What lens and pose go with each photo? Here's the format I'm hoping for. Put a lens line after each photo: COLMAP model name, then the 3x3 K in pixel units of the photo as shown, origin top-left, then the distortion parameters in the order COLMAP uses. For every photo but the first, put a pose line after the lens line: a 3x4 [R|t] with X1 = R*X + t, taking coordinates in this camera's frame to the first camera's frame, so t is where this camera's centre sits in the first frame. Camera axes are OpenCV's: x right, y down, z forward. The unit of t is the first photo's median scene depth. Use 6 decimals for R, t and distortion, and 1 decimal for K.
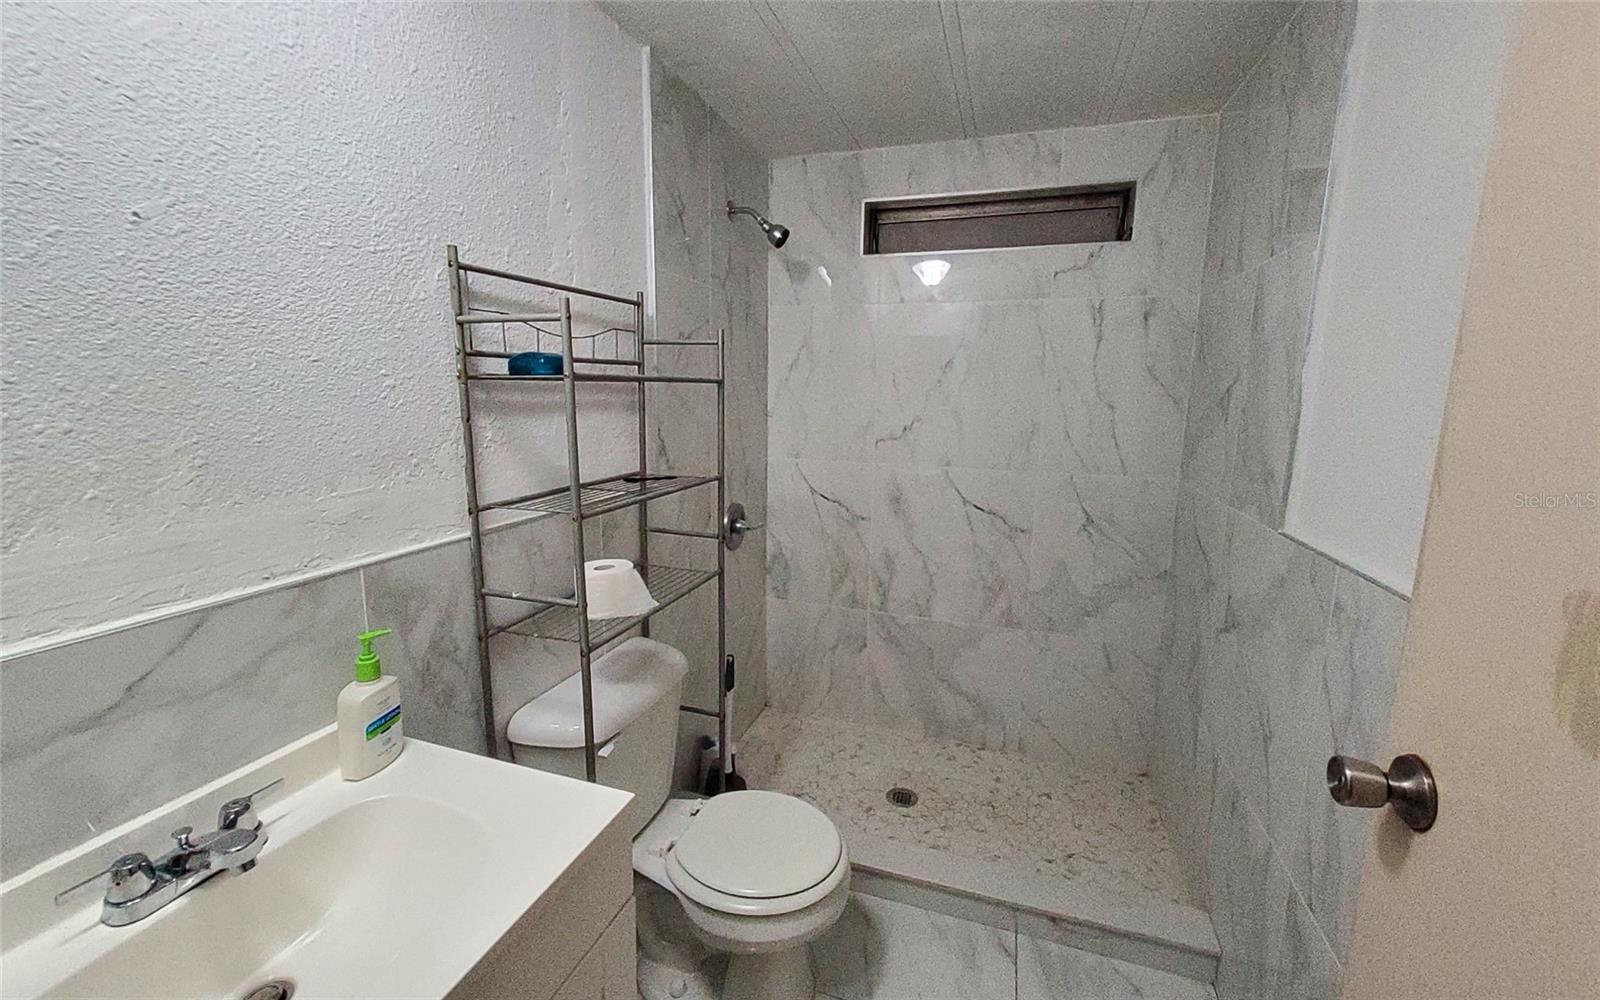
lens RADIAL K [[629.6, 0, 801.1], [0, 629.6, 496.8], [0, 0, 1]] dist [0.001113, -0.000267]
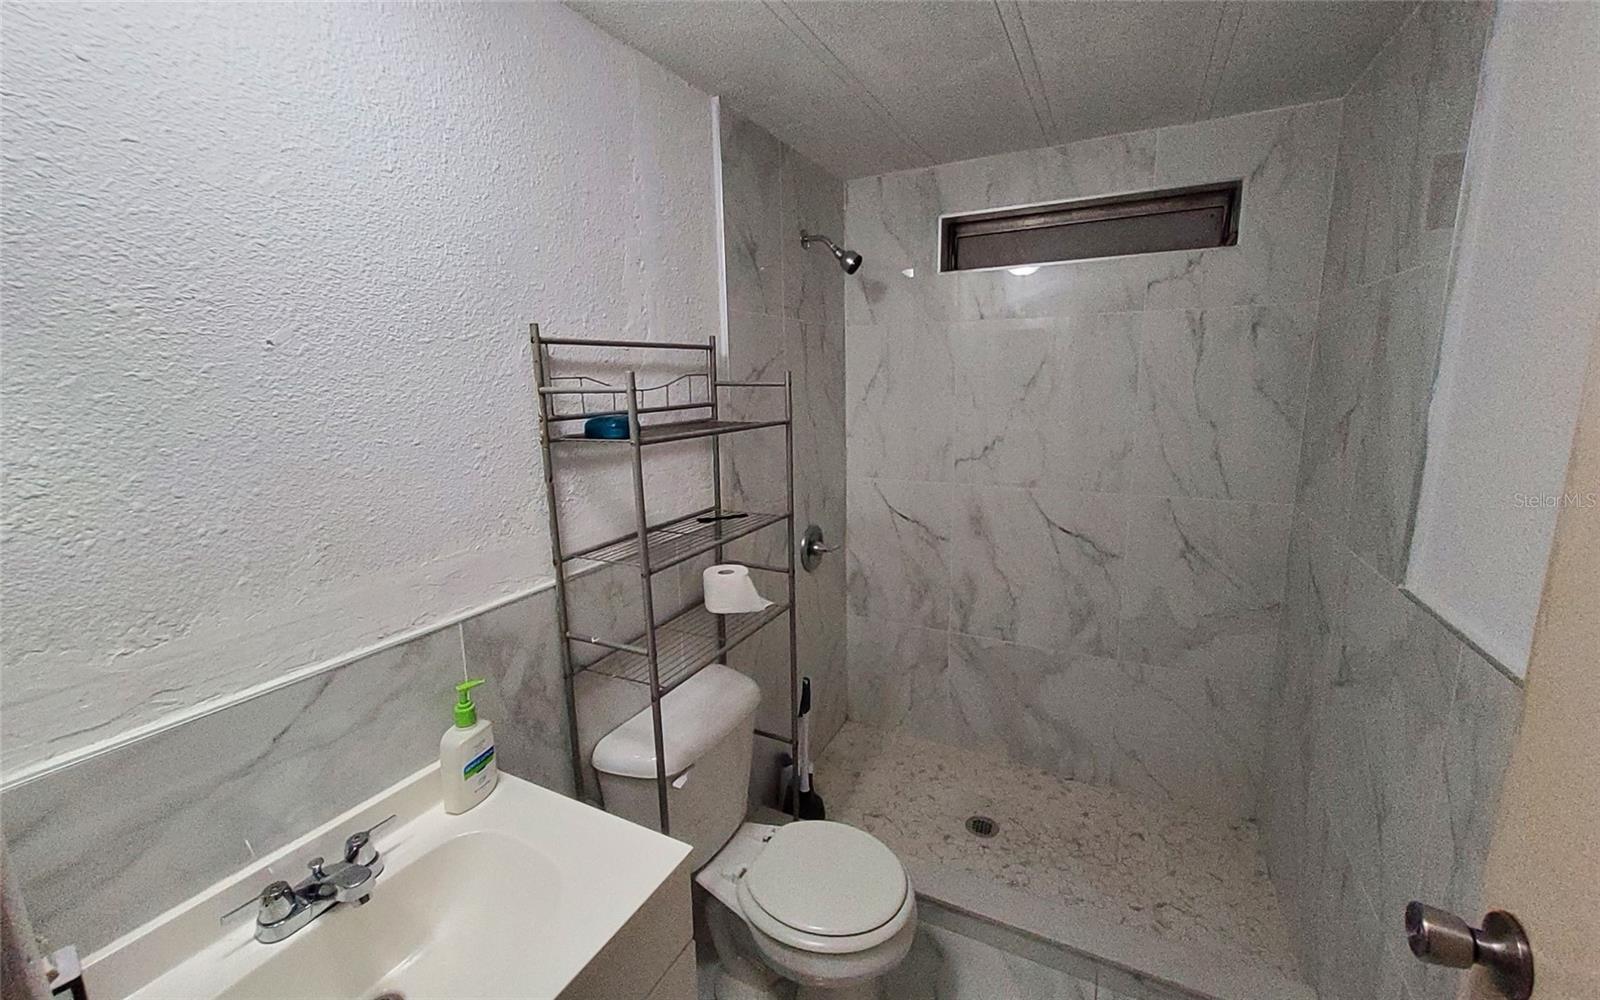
lens RADIAL K [[629.6, 0, 801.7], [0, 629.6, 498.0], [0, 0, 1]] dist [0.001113, -0.000267]
pose [[0.988520, -0.004403, -0.151024, 0.056784], [0.007160, 0.999817, 0.017721, -0.094707], [0.150919, -0.018599, 0.988371, -0.010032]]
